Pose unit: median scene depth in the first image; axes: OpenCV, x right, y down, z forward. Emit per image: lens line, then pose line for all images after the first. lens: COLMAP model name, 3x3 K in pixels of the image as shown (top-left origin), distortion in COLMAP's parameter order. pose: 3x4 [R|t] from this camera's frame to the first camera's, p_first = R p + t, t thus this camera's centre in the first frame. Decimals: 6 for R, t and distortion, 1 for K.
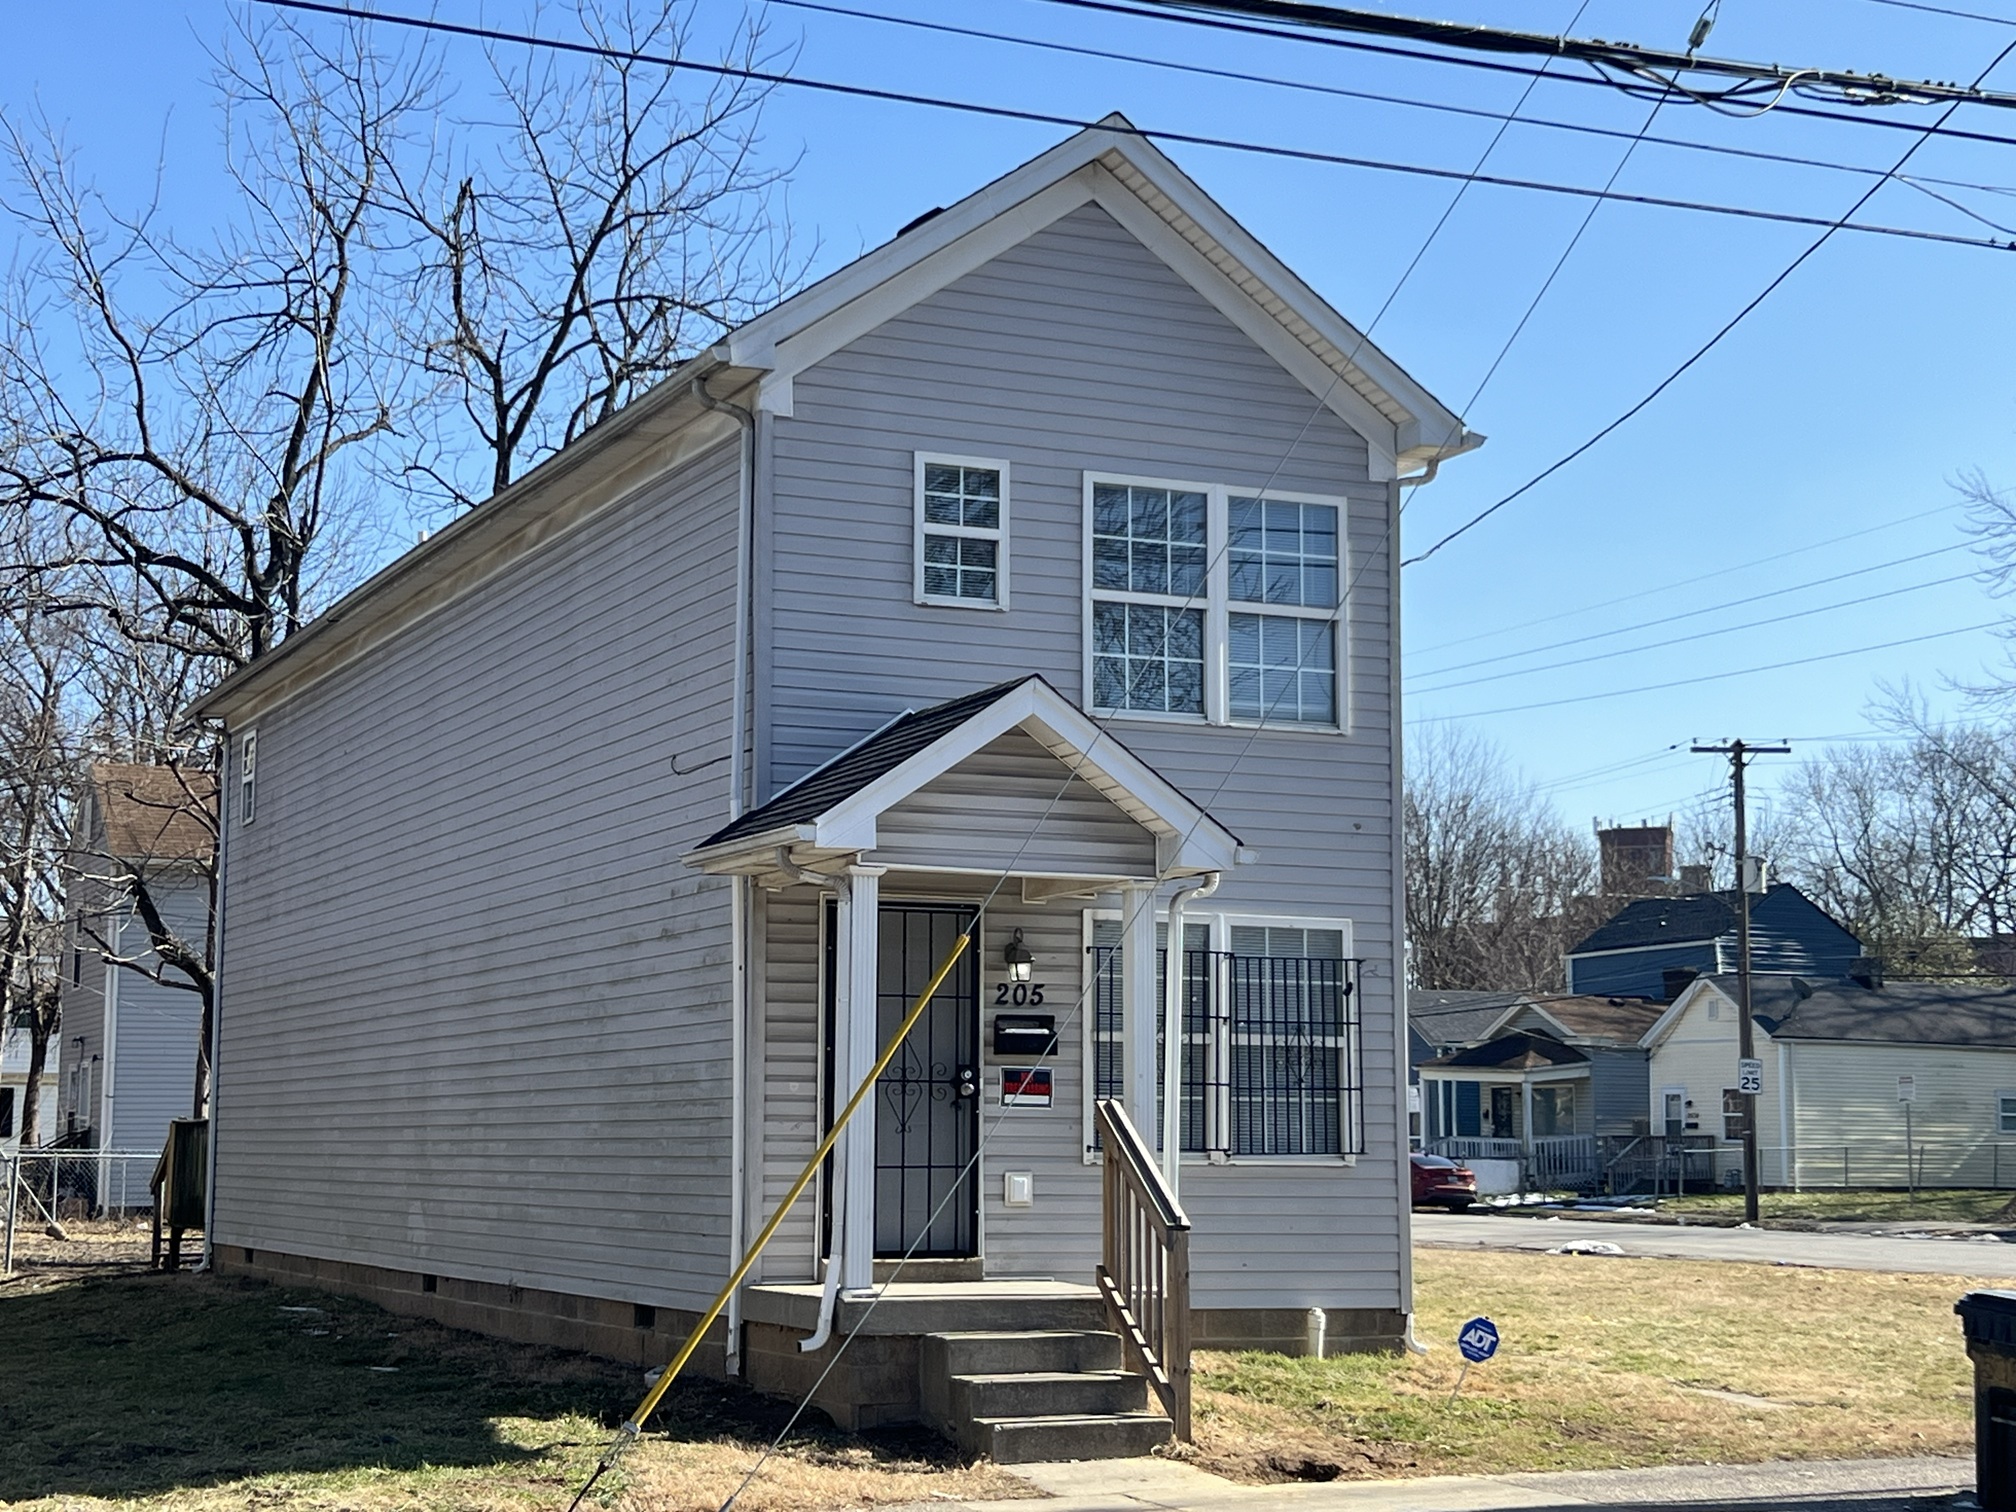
lens RADIAL K [[3177.2, 0, 994.9], [0, 3177.2, 757.0], [0, 0, 1]] dist [0.154884, 0.000000]
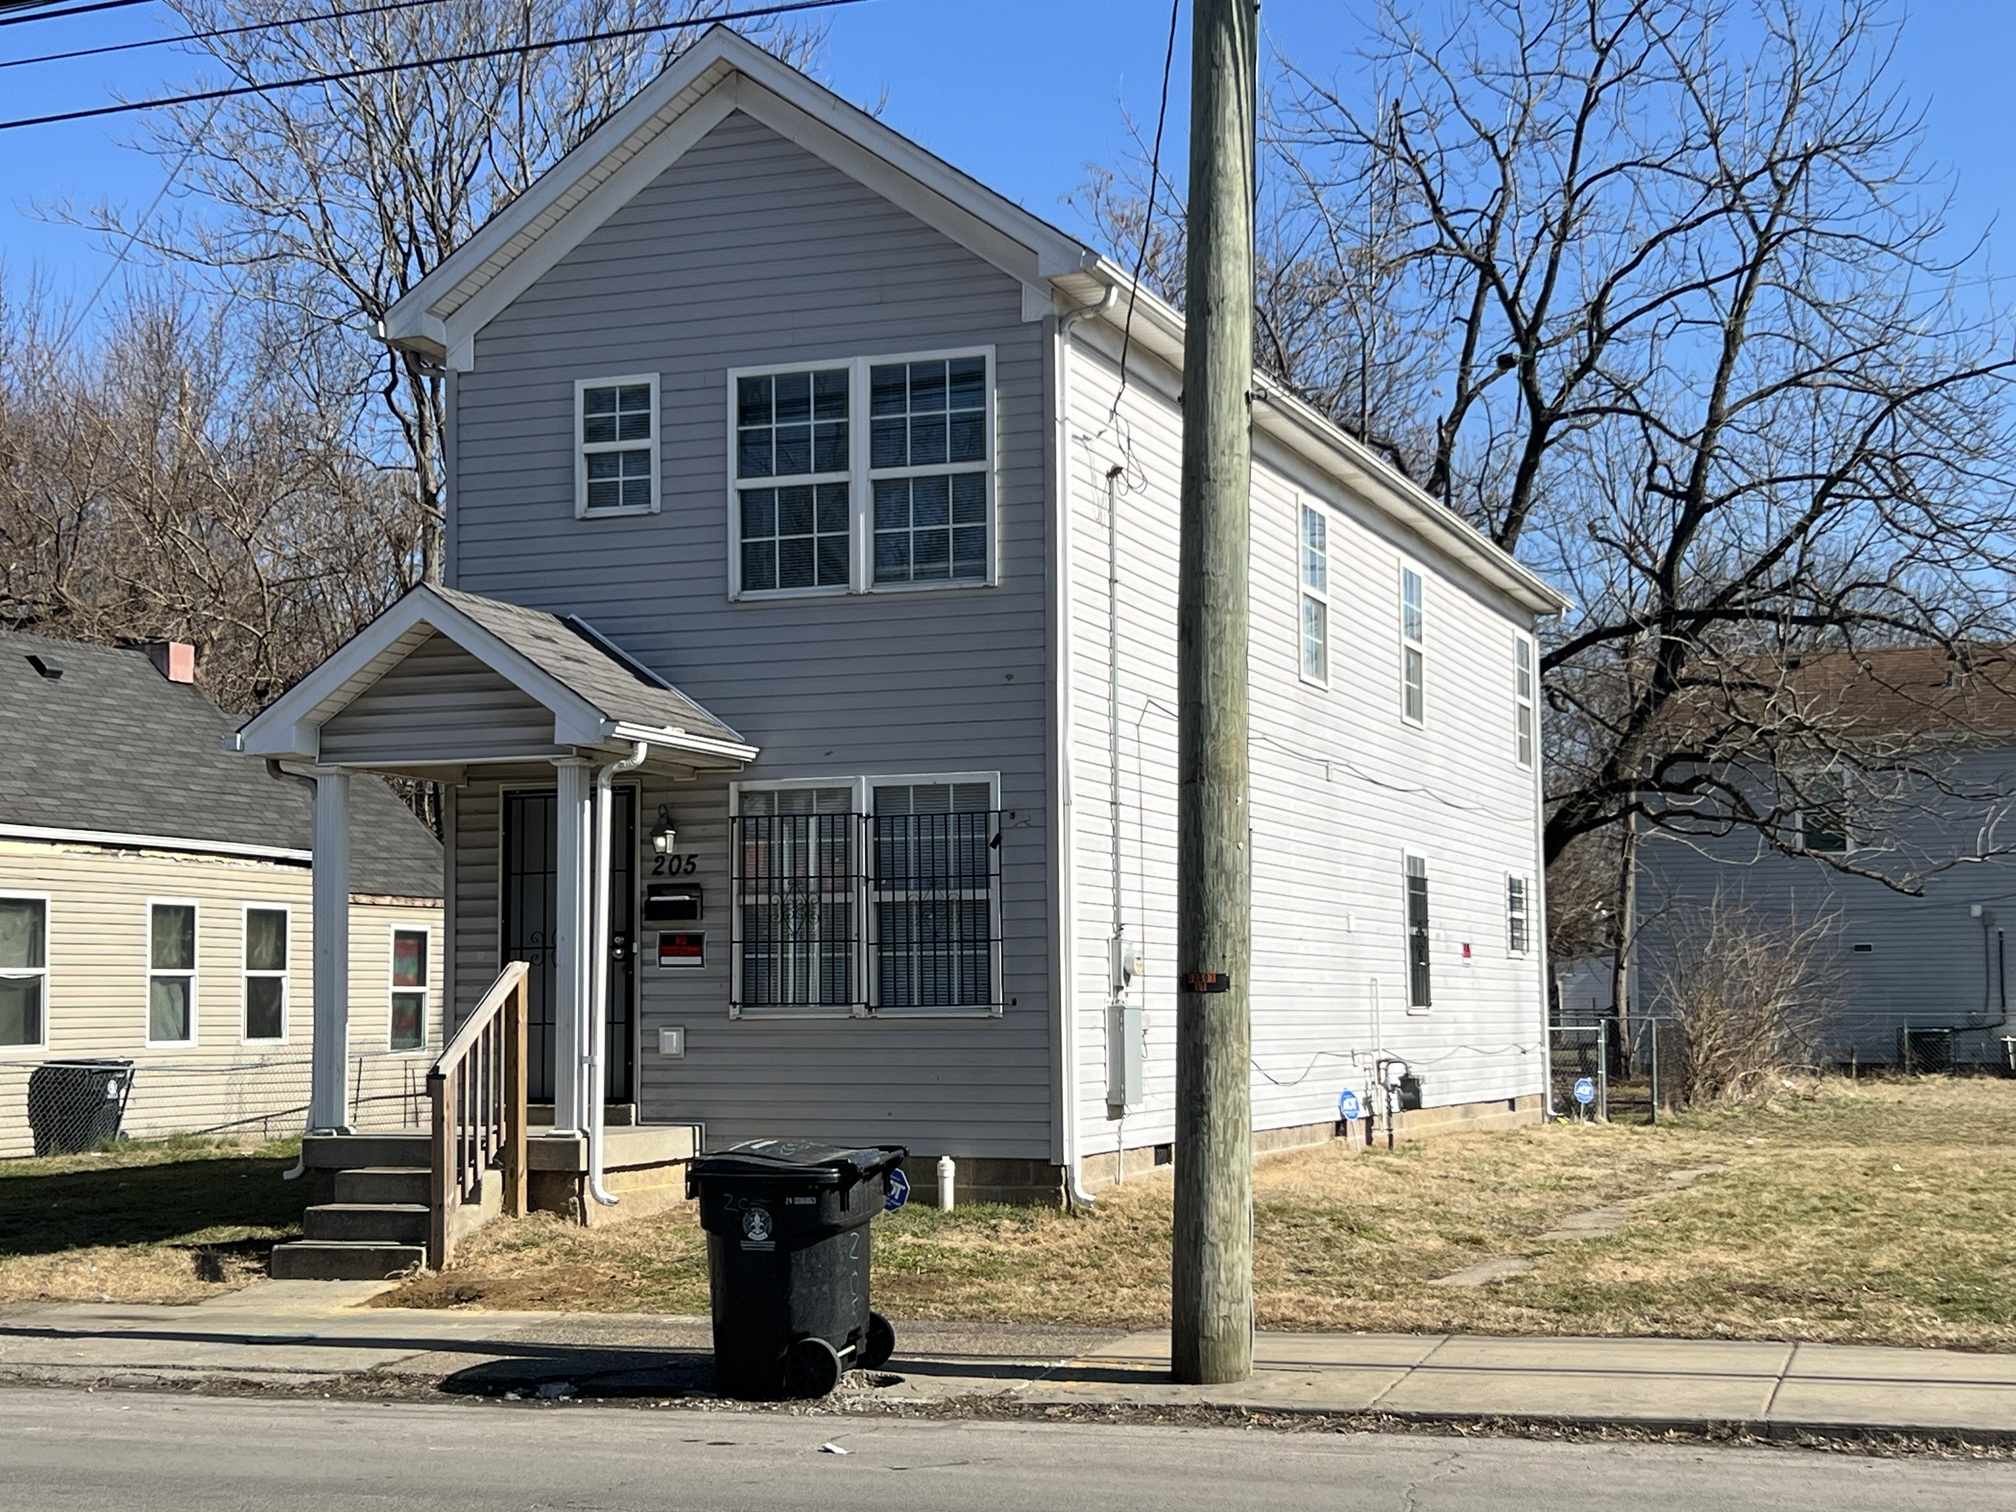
lens RADIAL K [[2923.8, 0, 1019.0], [0, 2923.8, 776.4], [0, 0, 1]] dist [0.119221, 0.000000]
pose [[0.702259, -0.066218, -0.708835, 1.185605], [0.097406, 0.995238, 0.003529, 0.077789], [0.705226, -0.071523, 0.705366, 0.560070]]
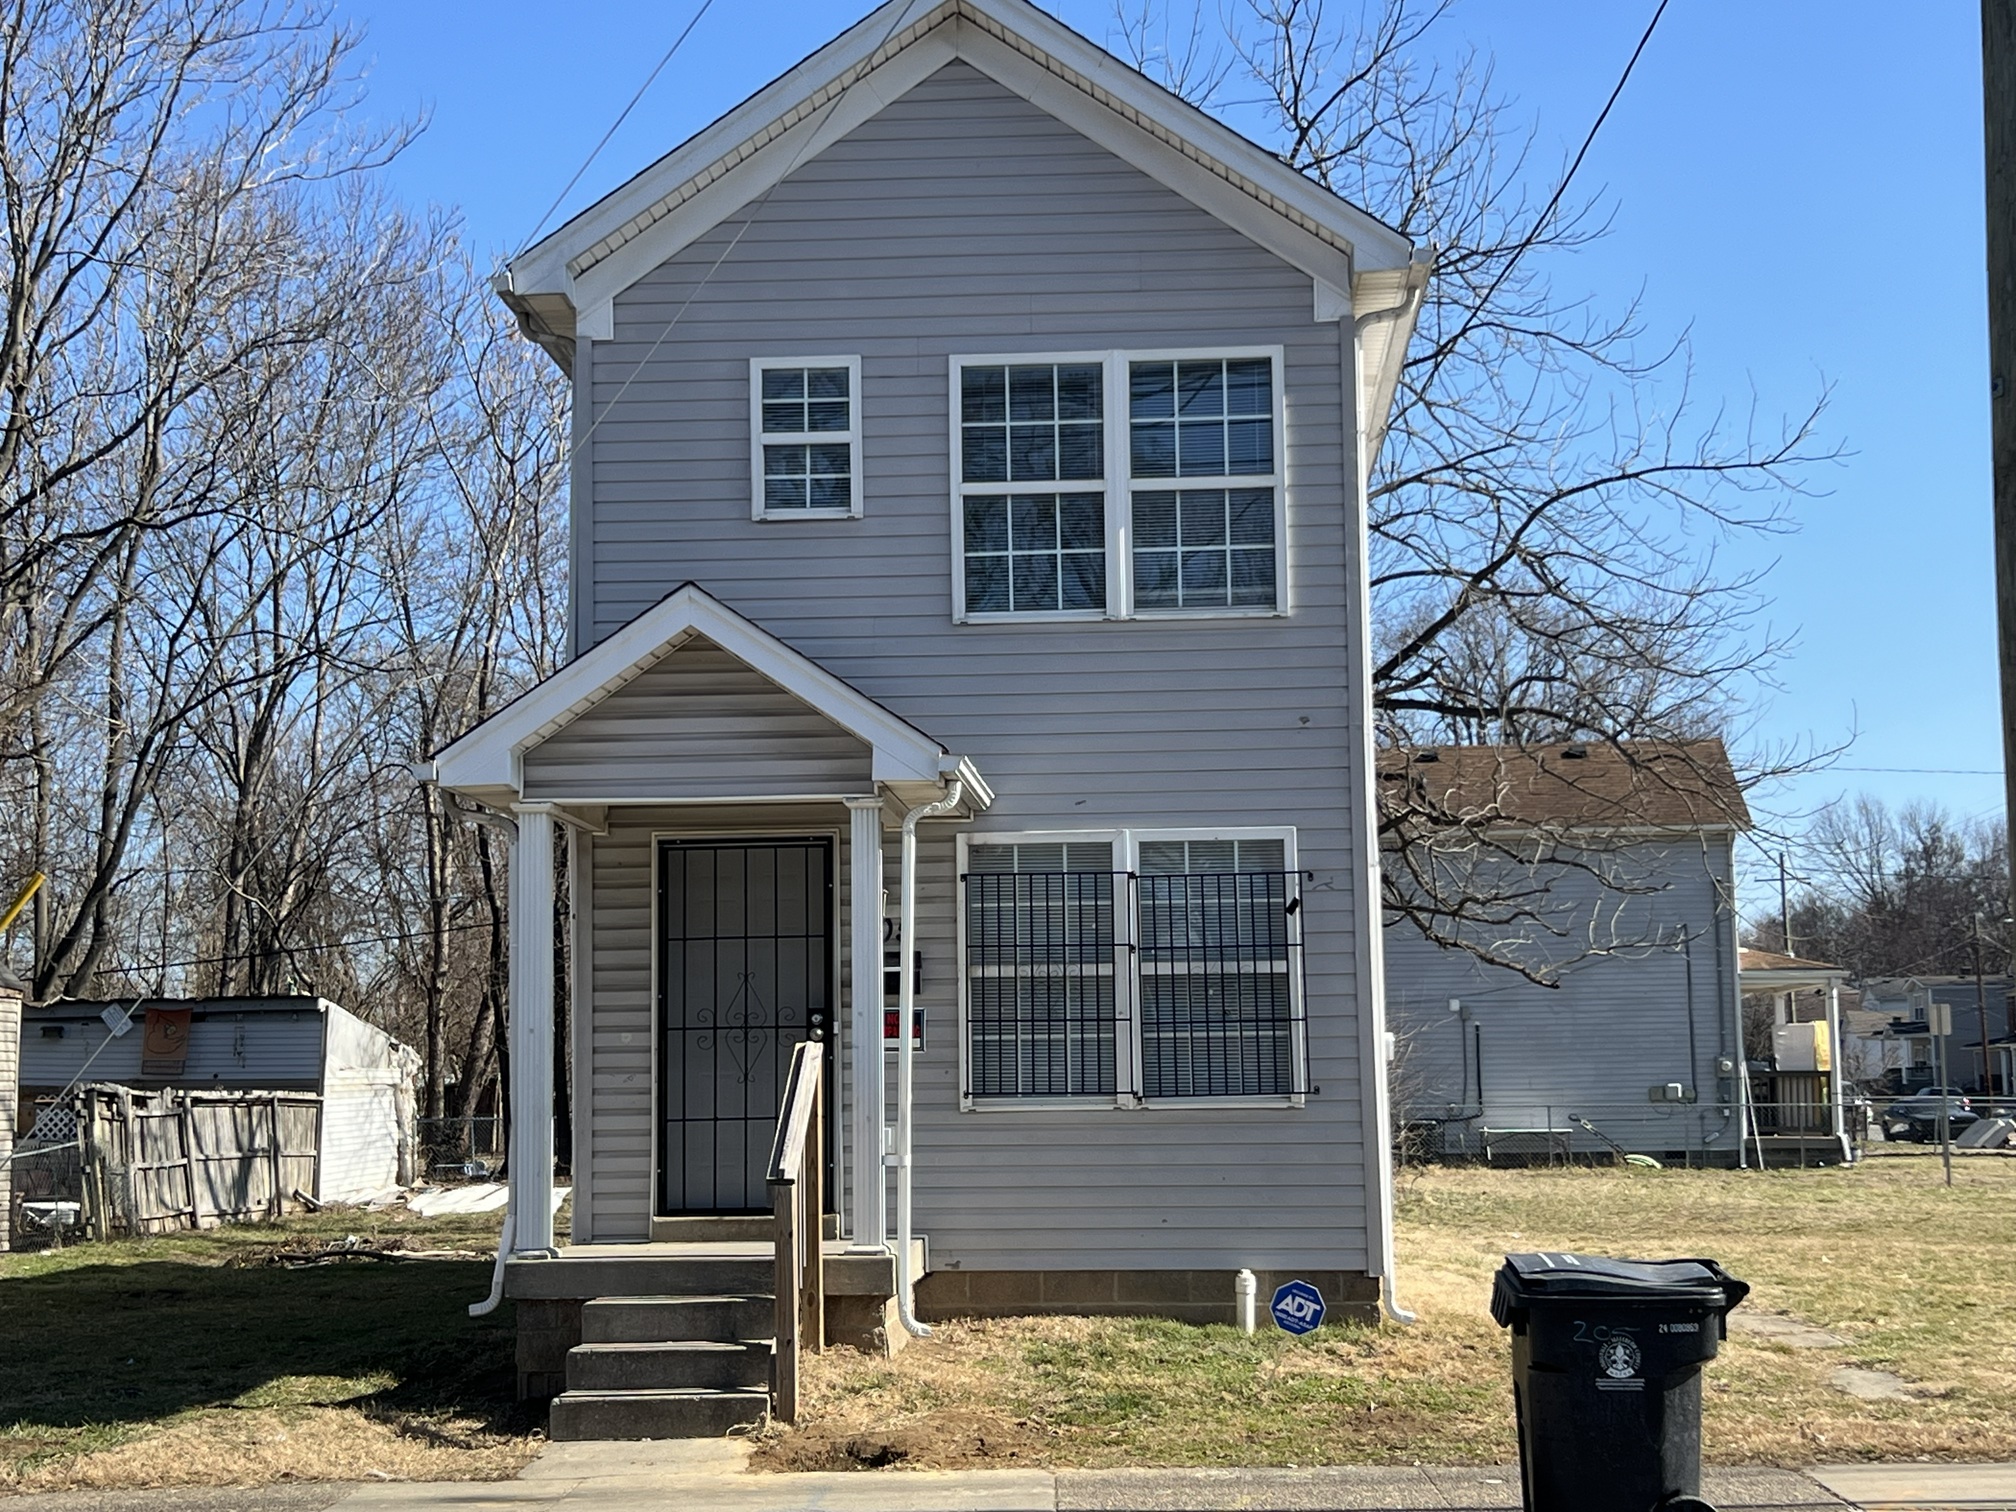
lens RADIAL K [[2923.8, 0, 1009.7], [0, 2923.8, 777.2], [0, 0, 1]] dist [0.119221, 0.000000]
pose [[0.880606, -0.069349, -0.468747, 0.652933], [0.075948, 0.997100, -0.004838, 0.055143], [0.467723, -0.031340, 0.883319, 0.394964]]
